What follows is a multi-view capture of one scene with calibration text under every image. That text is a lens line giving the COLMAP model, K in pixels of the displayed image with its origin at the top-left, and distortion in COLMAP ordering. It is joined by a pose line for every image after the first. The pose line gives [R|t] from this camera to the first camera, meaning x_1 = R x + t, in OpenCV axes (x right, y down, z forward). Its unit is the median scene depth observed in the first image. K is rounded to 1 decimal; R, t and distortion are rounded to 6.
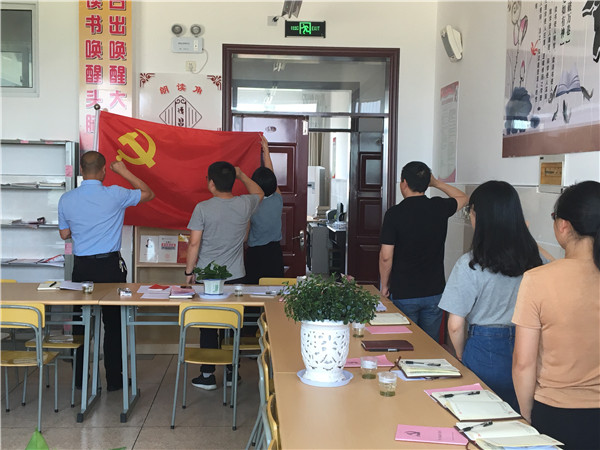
lens RADIAL K [[807.8, 0, 299.9], [0, 807.8, 228.2], [0, 0, 1]] dist [0.052487, 0.000000]
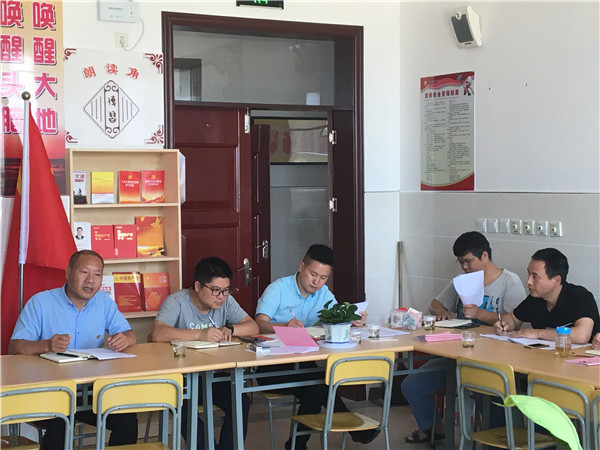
lens RADIAL K [[1167.8, 0, 300.1], [0, 1167.8, 223.2], [0, 0, 1]] dist [0.001700, 0.000000]
pose [[0.878634, -0.041811, 0.475663, -0.516520], [0.053123, 0.998534, -0.010357, -0.018368], [-0.474532, 0.034368, 0.879567, 0.014659]]
